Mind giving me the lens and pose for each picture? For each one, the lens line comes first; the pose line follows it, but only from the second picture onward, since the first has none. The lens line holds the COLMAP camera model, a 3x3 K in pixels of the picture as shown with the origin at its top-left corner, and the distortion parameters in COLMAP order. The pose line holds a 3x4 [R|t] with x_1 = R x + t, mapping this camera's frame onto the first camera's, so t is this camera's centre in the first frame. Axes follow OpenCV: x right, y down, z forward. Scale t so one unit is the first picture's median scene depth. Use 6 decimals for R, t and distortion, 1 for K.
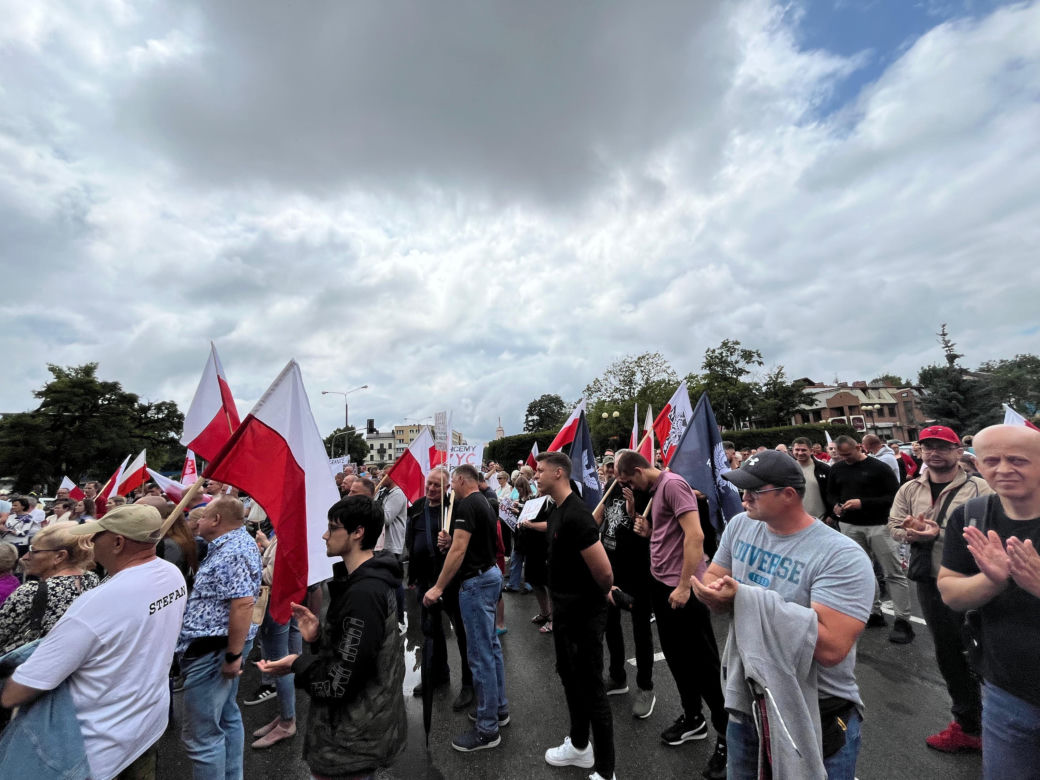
lens RADIAL K [[422.0, 0, 520.0], [0, 422.0, 390.0], [0, 0, 1]] dist [-0.001715, -0.000824]
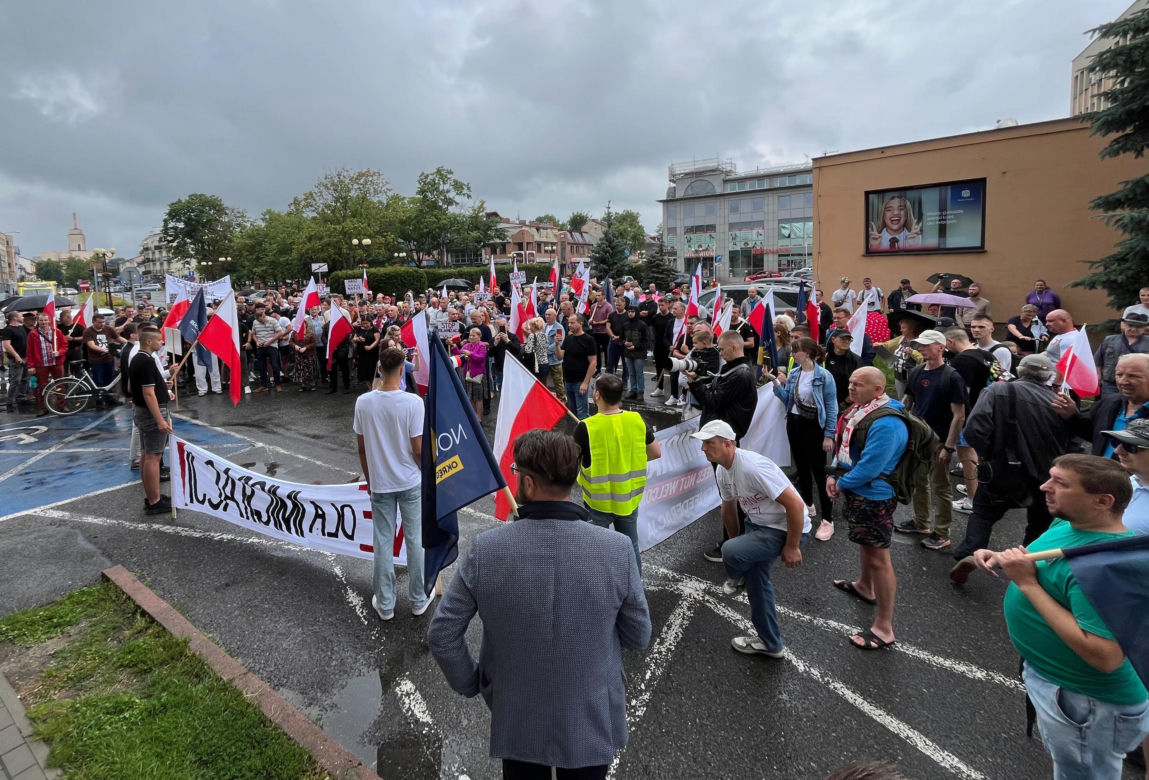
lens RADIAL K [[514.2, 0, 520.9], [0, 514.2, 308.0], [0, 0, 1]] dist [-0.000343, -0.000192]
pose [[0.768111, -0.014179, 0.640159, -0.137609], [-0.120008, 0.978851, 0.165676, -0.017588], [-0.628970, -0.204081, 0.750165, -0.083130]]
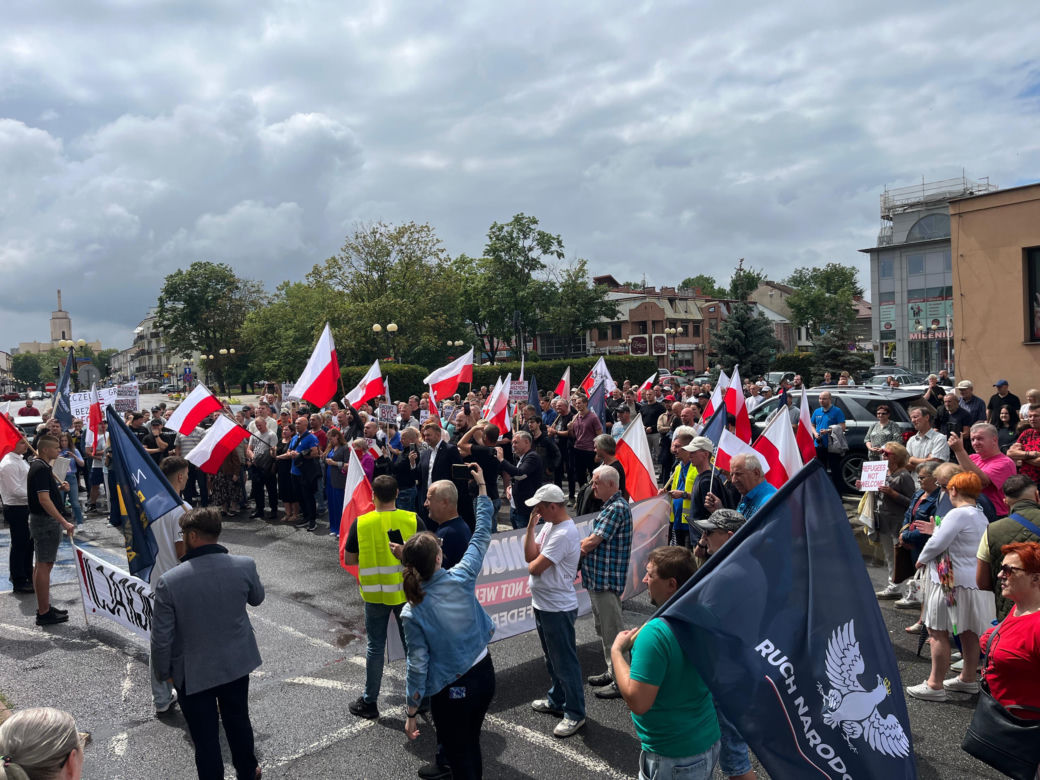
lens RADIAL K [[788.5, 0, 514.2], [0, 788.5, 396.4], [0, 0, 1]] dist [0.074505, -0.087718]
pose [[0.880034, 0.006558, 0.474865, -0.117077], [-0.092172, 0.983250, 0.157237, -0.029562], [-0.465880, -0.182143, 0.865898, -0.144265]]
